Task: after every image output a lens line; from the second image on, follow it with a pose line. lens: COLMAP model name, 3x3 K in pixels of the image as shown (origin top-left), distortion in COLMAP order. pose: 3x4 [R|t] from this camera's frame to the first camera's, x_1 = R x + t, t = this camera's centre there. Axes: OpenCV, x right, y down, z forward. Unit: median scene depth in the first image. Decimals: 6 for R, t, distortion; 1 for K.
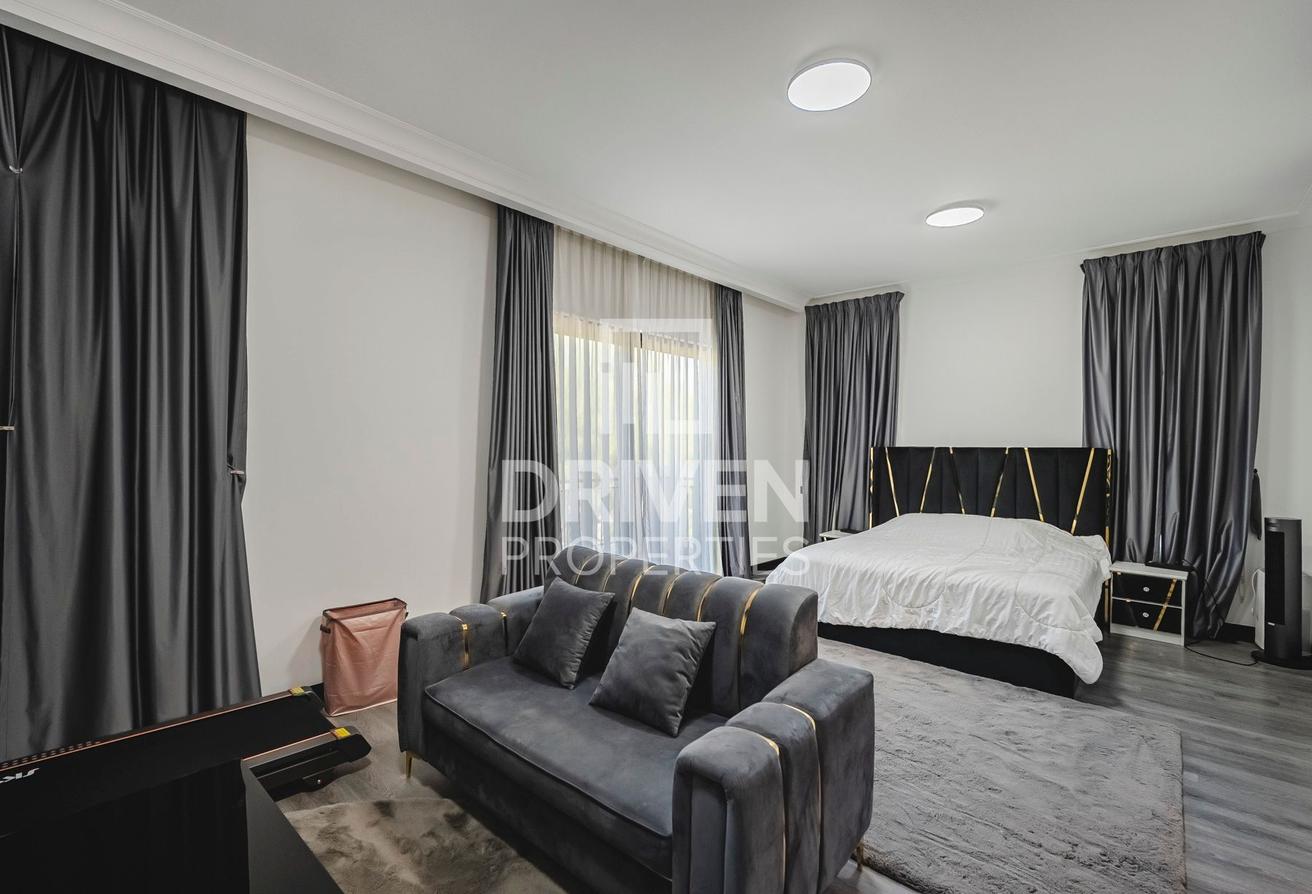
lens RADIAL K [[595.3, 0, 658.1], [0, 595.3, 460.1], [0, 0, 1]] dist [-0.000289, 0.000046]
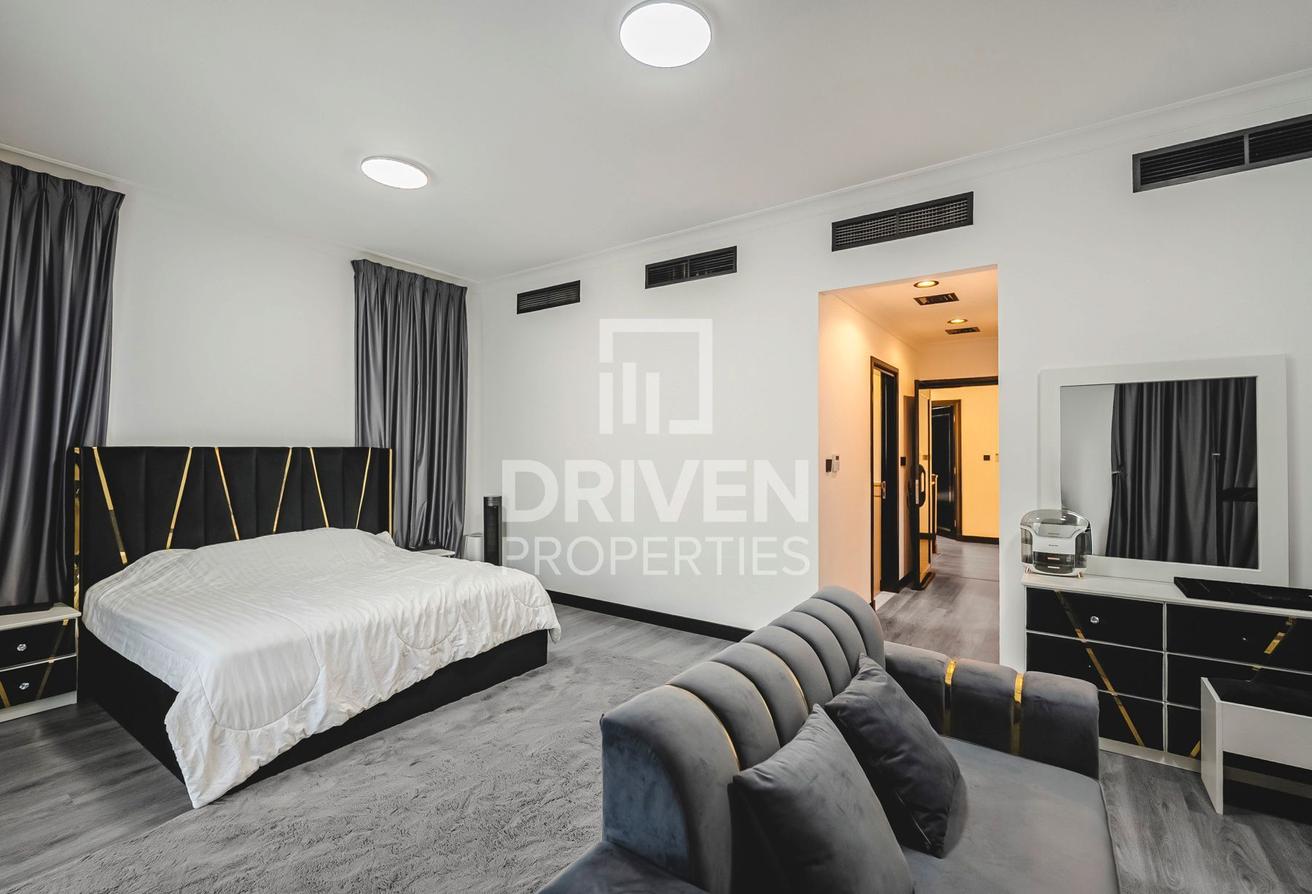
lens RADIAL K [[589.4, 0, 656.0], [0, 589.4, 447.0], [0, 0, 1]] dist [-0.000669, 0.000094]
pose [[-0.127821, -0.002705, 0.991794, -0.387262], [0.024539, 0.999682, 0.005889, -0.017590], [-0.991494, 0.025090, -0.127714, 0.766324]]
